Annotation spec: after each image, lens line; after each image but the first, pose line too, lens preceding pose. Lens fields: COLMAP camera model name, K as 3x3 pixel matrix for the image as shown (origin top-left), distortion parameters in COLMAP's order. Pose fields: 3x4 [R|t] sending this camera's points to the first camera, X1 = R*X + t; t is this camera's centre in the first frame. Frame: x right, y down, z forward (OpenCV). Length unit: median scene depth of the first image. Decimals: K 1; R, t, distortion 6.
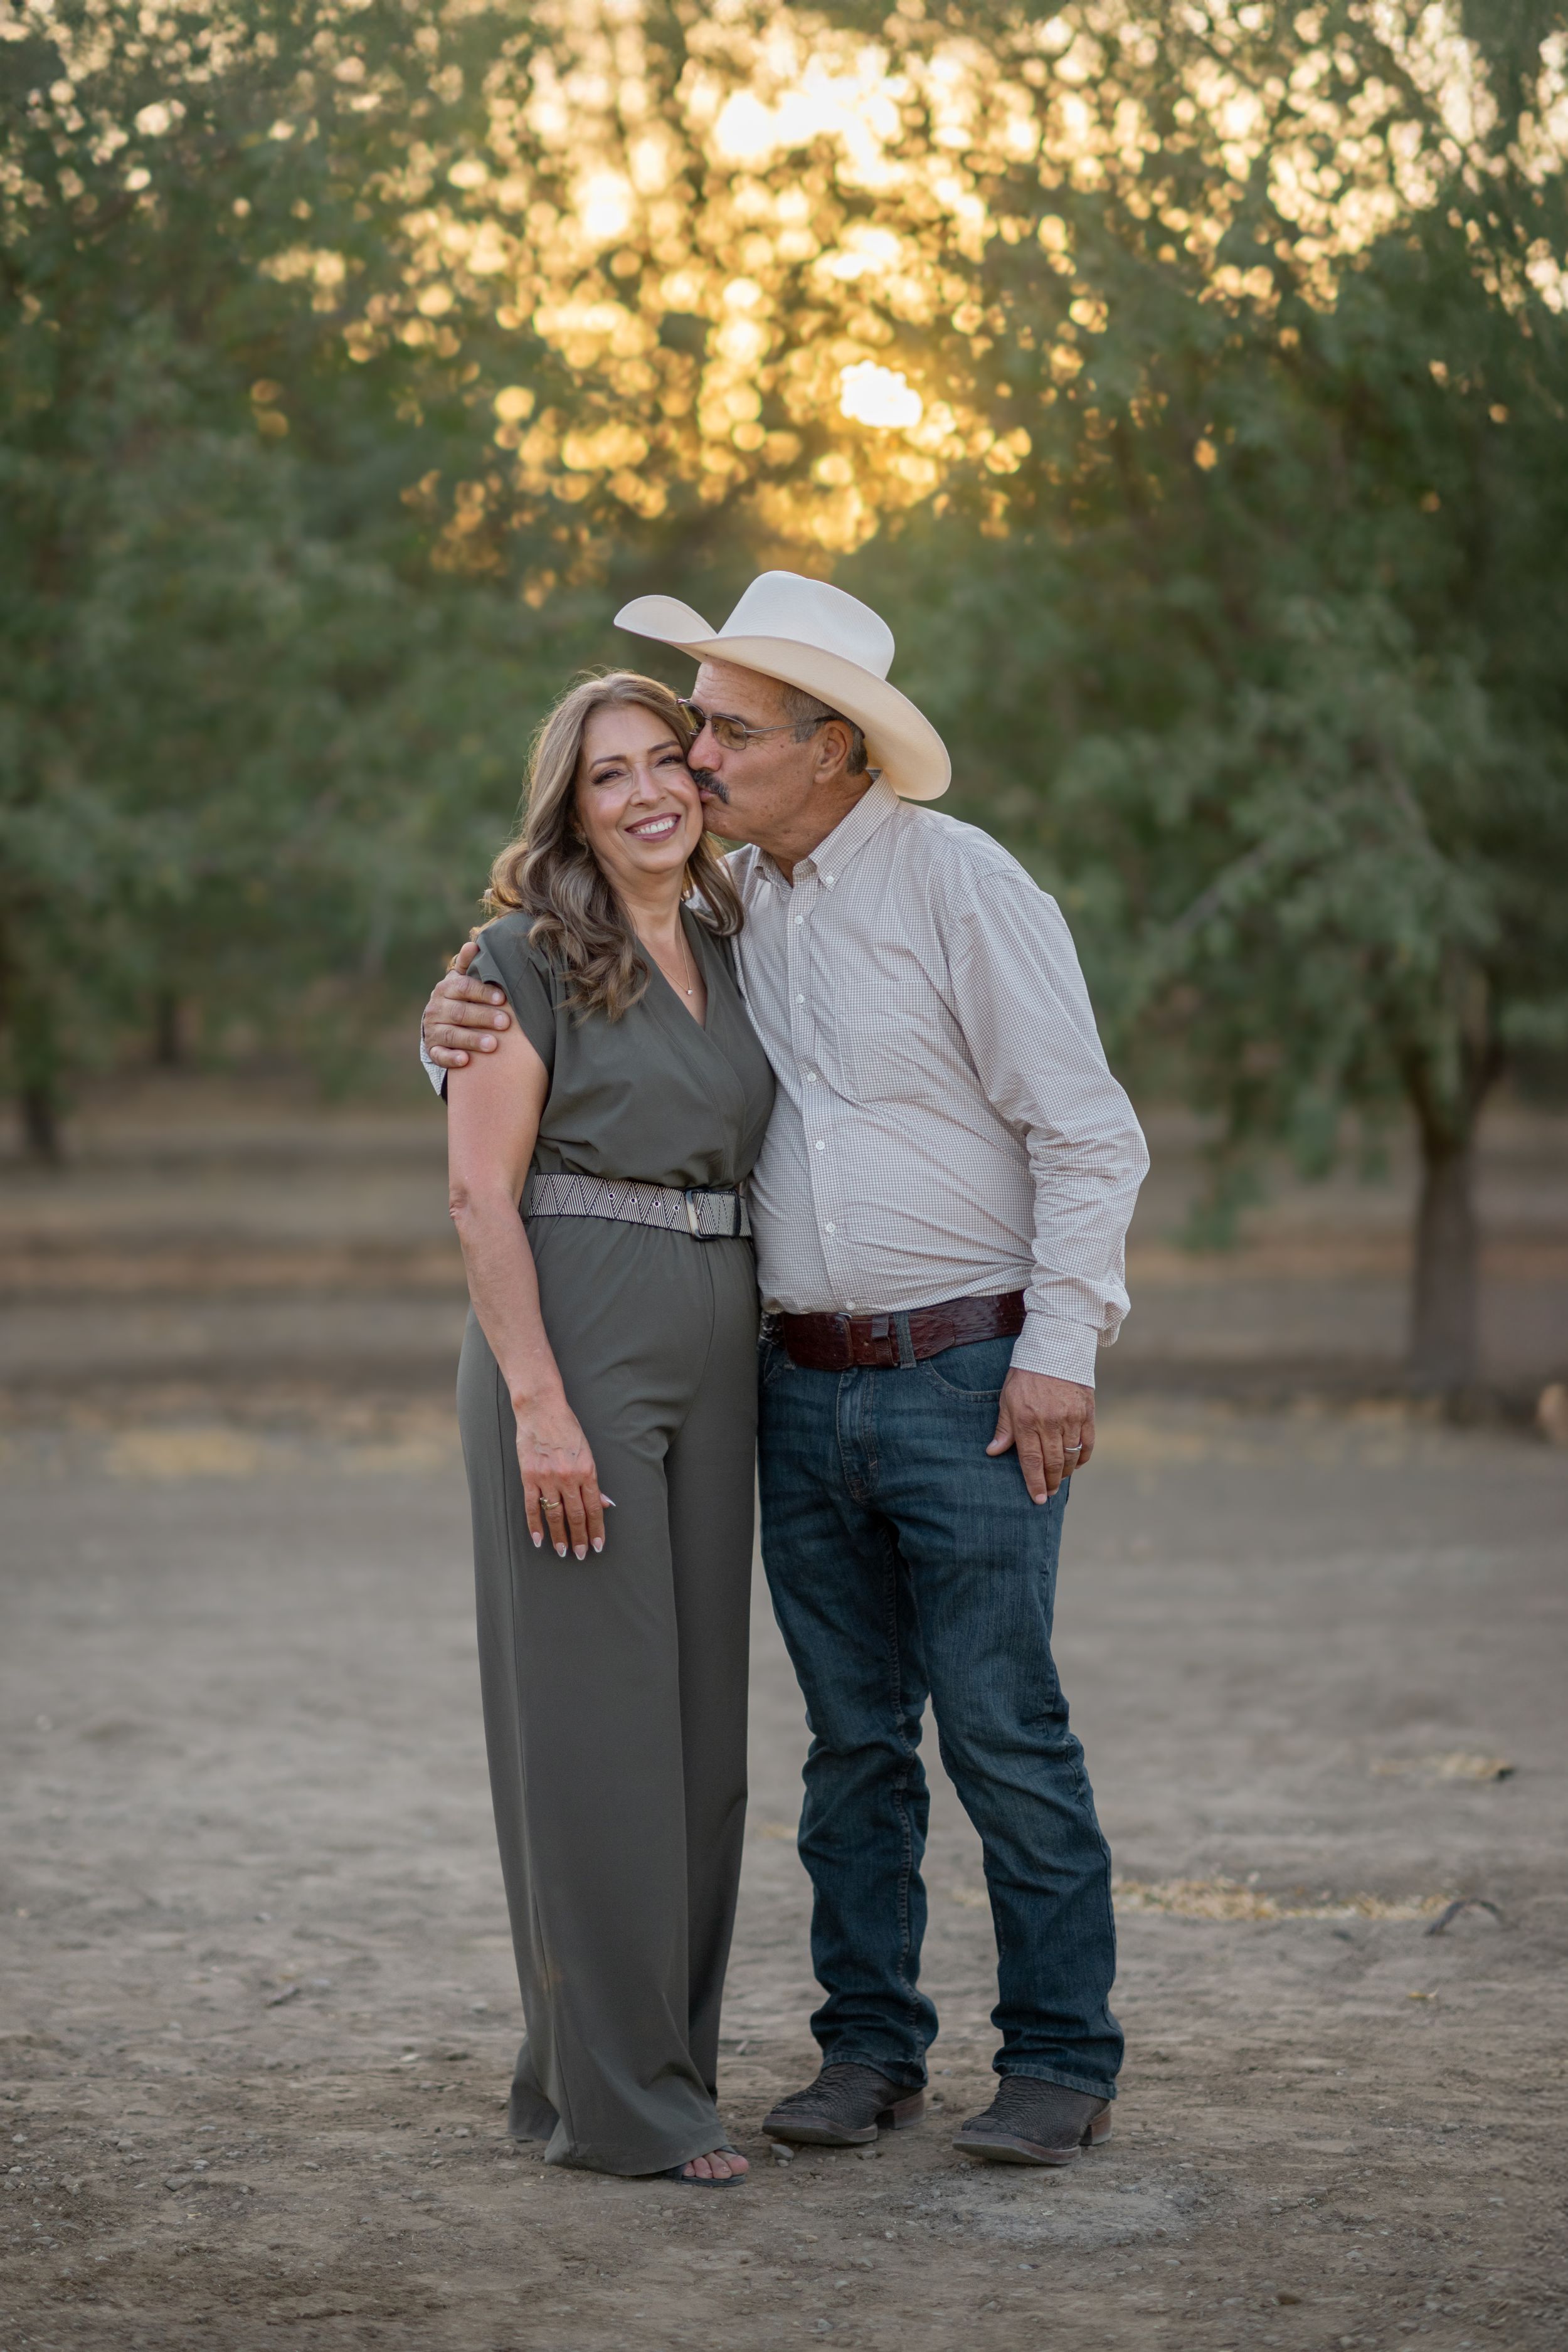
lens RADIAL K [[6121.1, 0, 648.5], [0, 6121.1, 1176.7], [0, 0, 1]] dist [-0.022781, 1.417284]
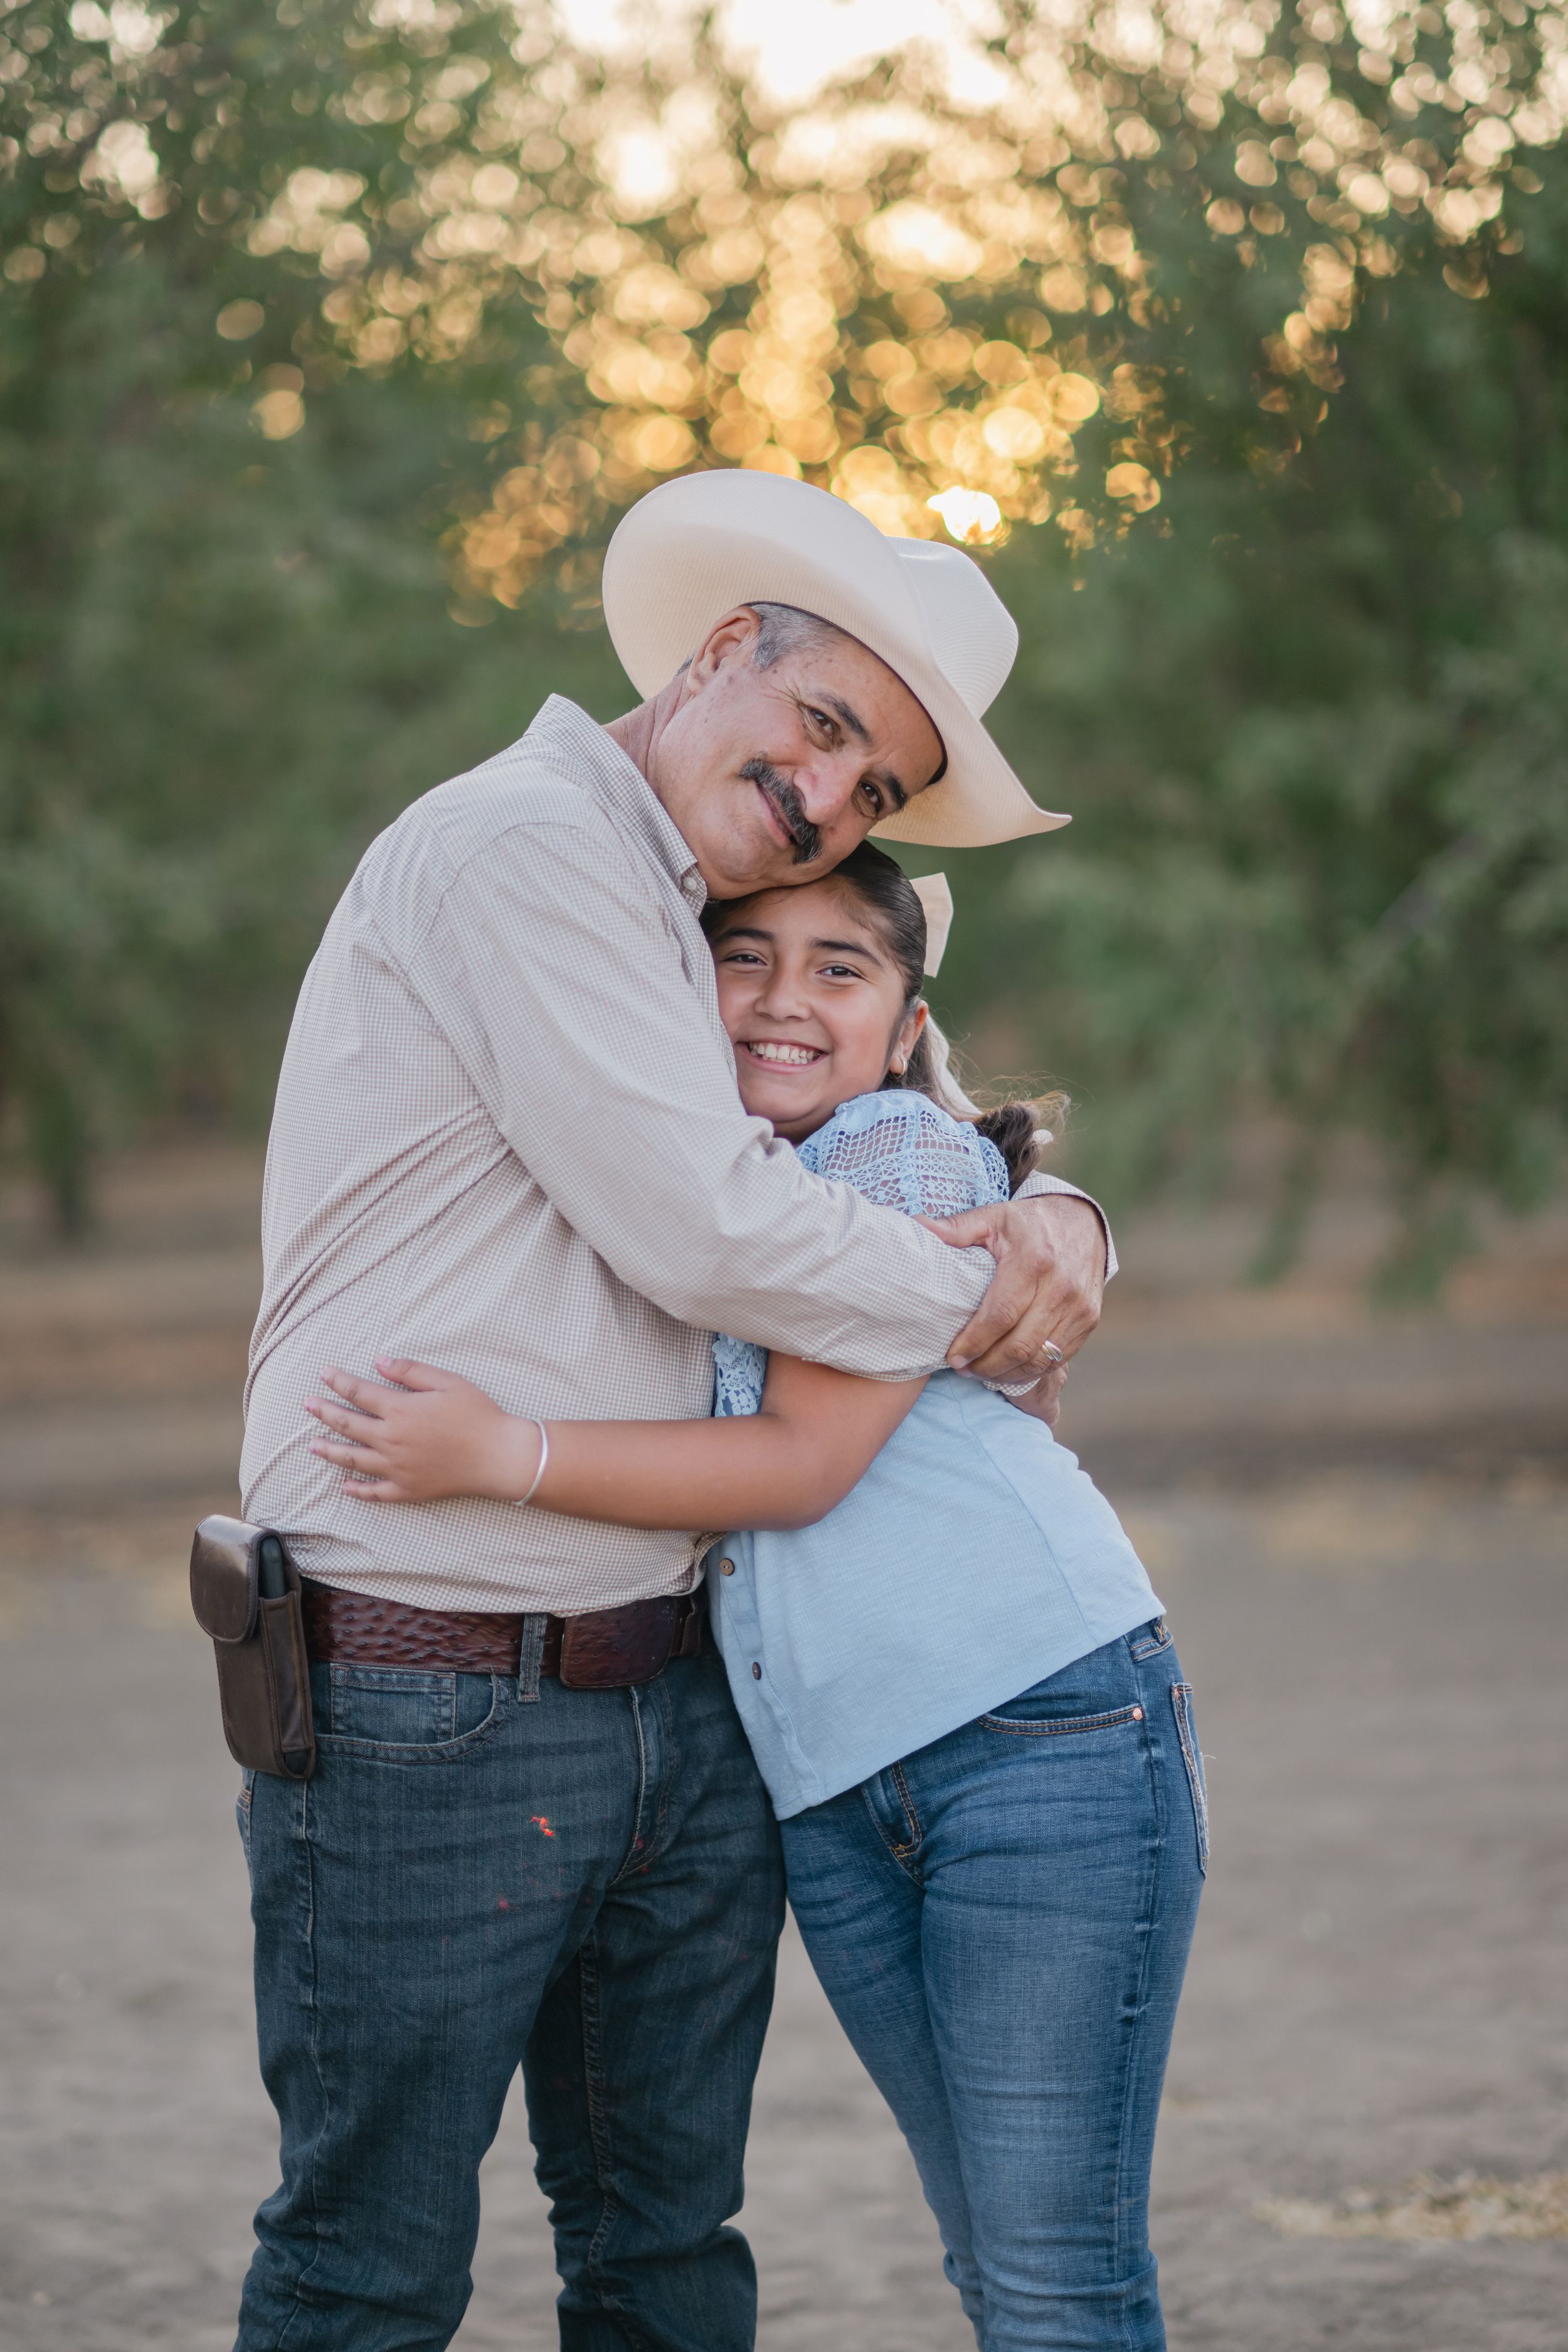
lens RADIAL K [[5871.9, 0, 783.5], [0, 5871.9, 1172.6], [0, 0, 1]] dist [-0.056858, -0.158909]
pose [[0.998989, -0.041149, 0.018122, -0.011871], [0.041203, 0.999147, -0.002644, -0.008797], [-0.017998, 0.003388, 0.999832, 0.182866]]
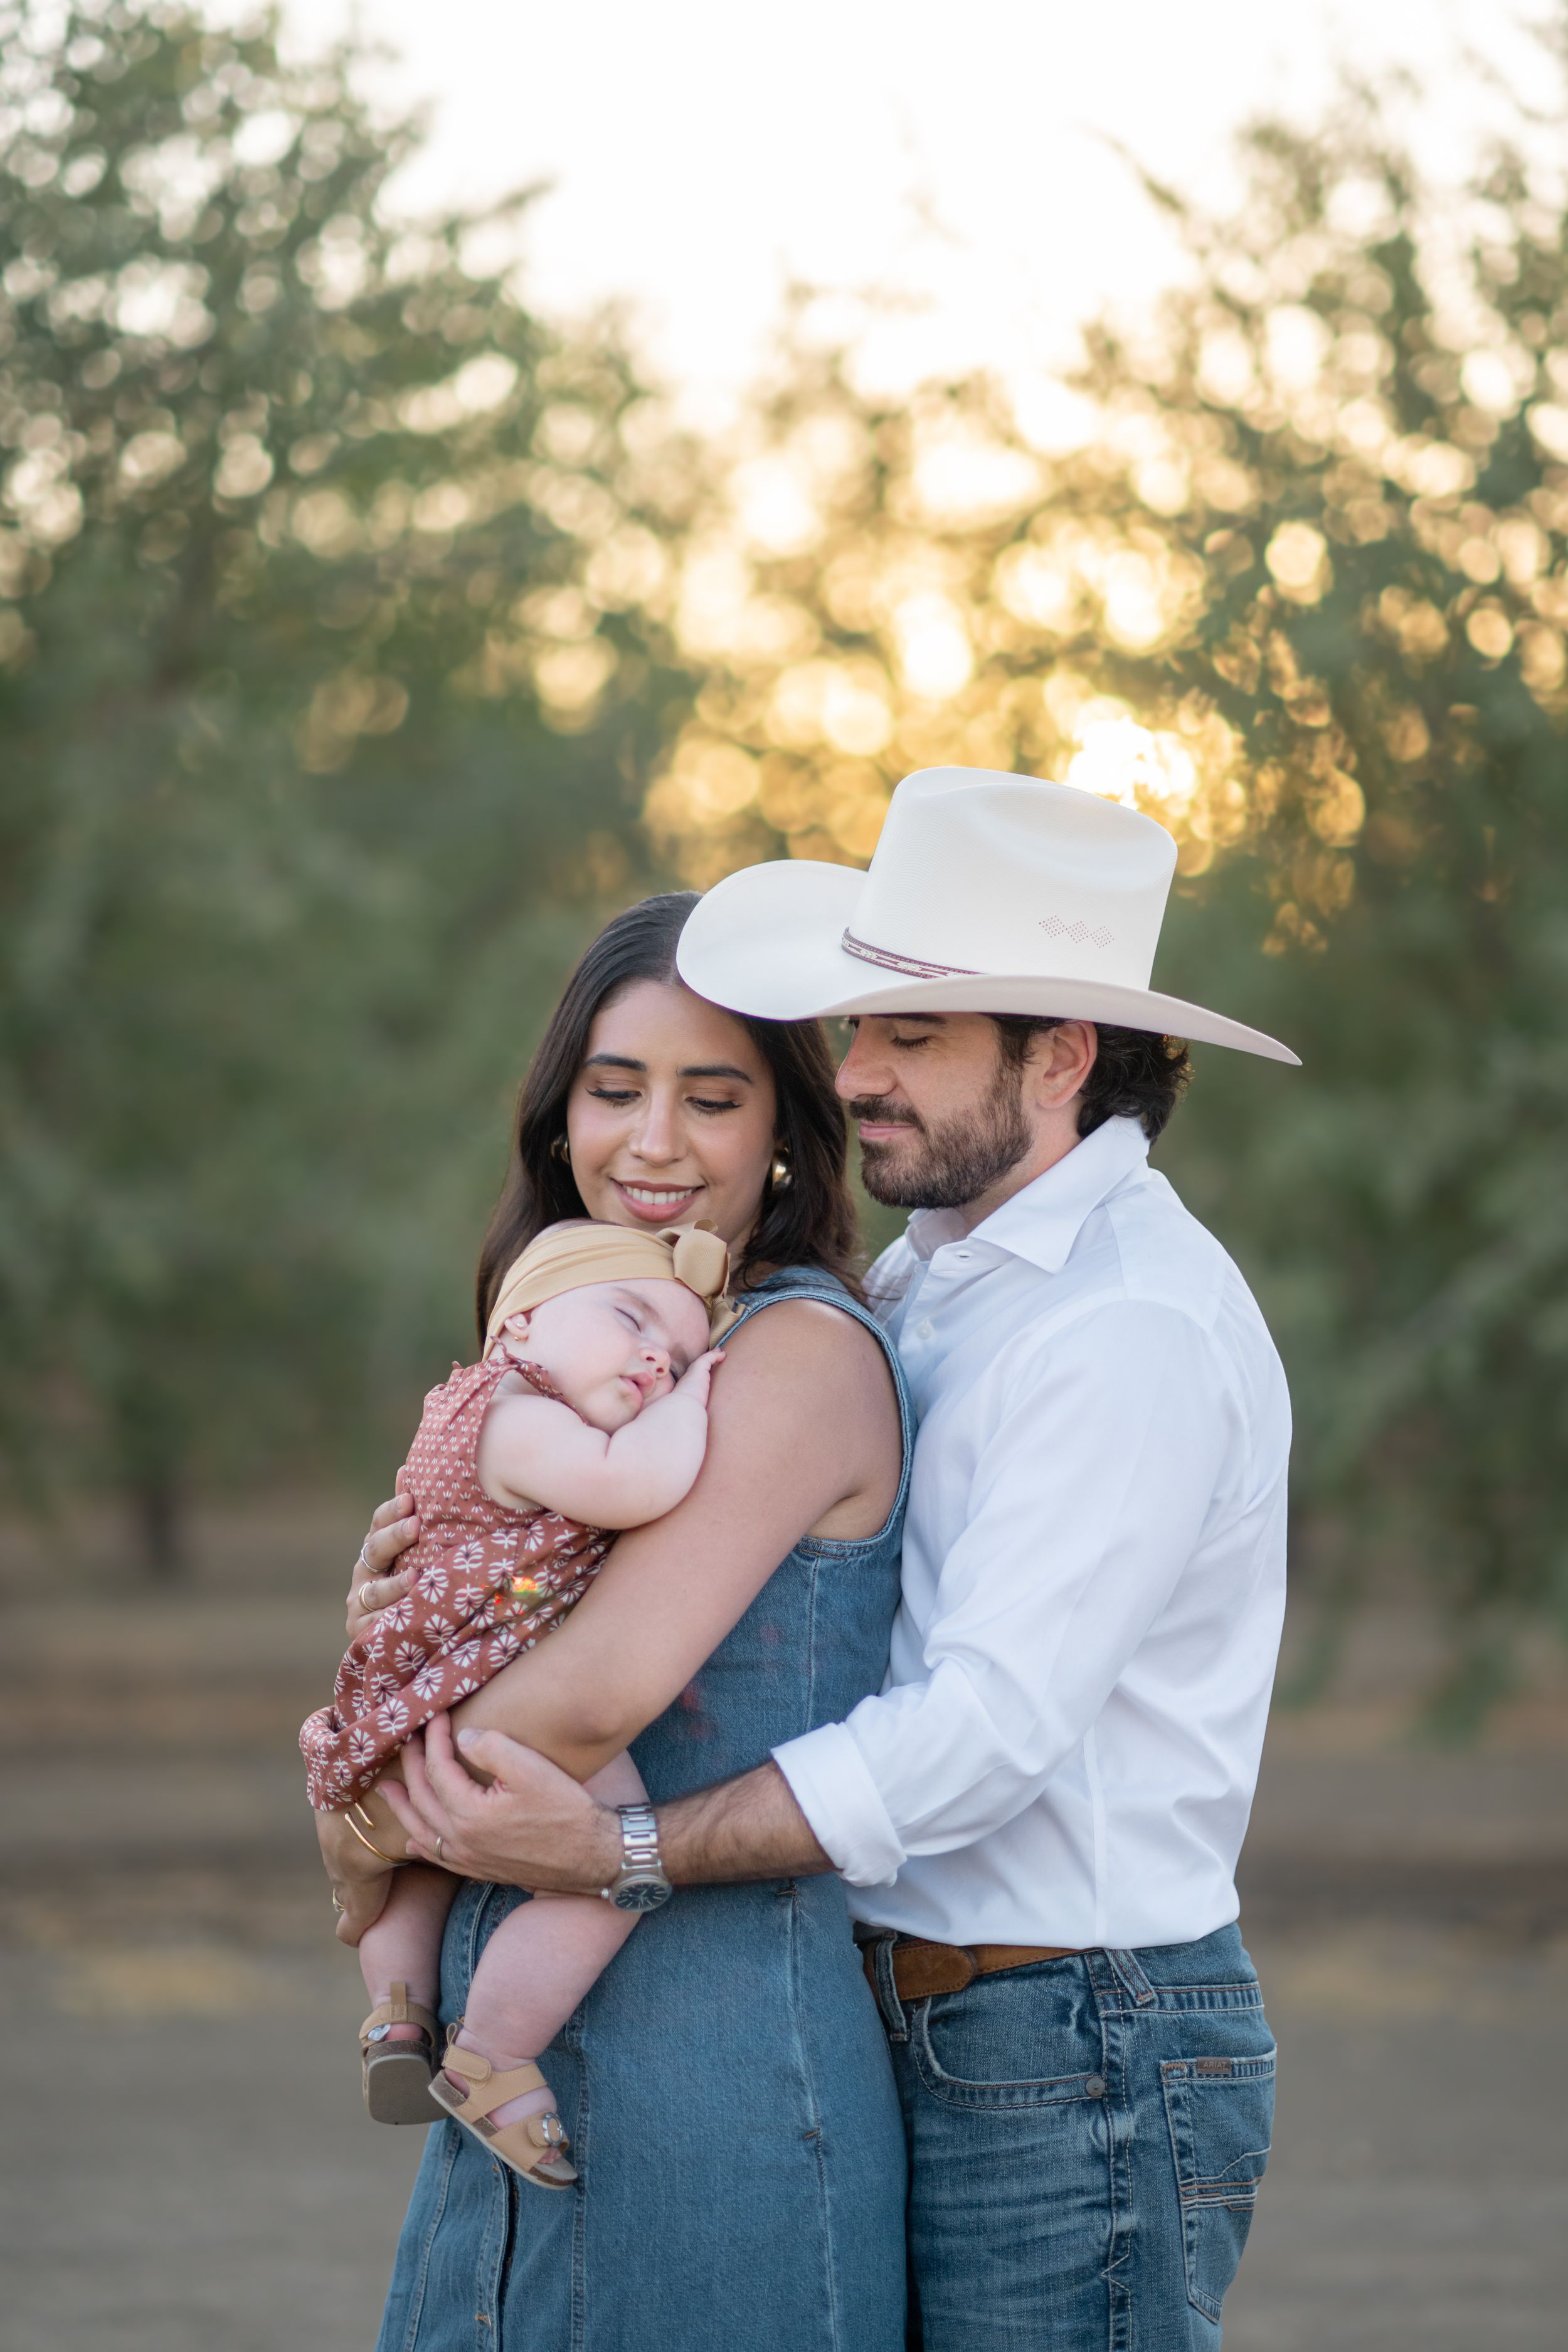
lens RADIAL K [[5743.1, 0, 784.0], [0, 5743.1, 1176.0], [0, 0, 1]] dist [0.026948, -0.378298]
pose [[0.999530, 0.011708, -0.028337, 0.026771], [-0.013490, 0.997889, -0.063533, -0.013871], [0.027534, 0.063885, 0.997577, 0.258814]]
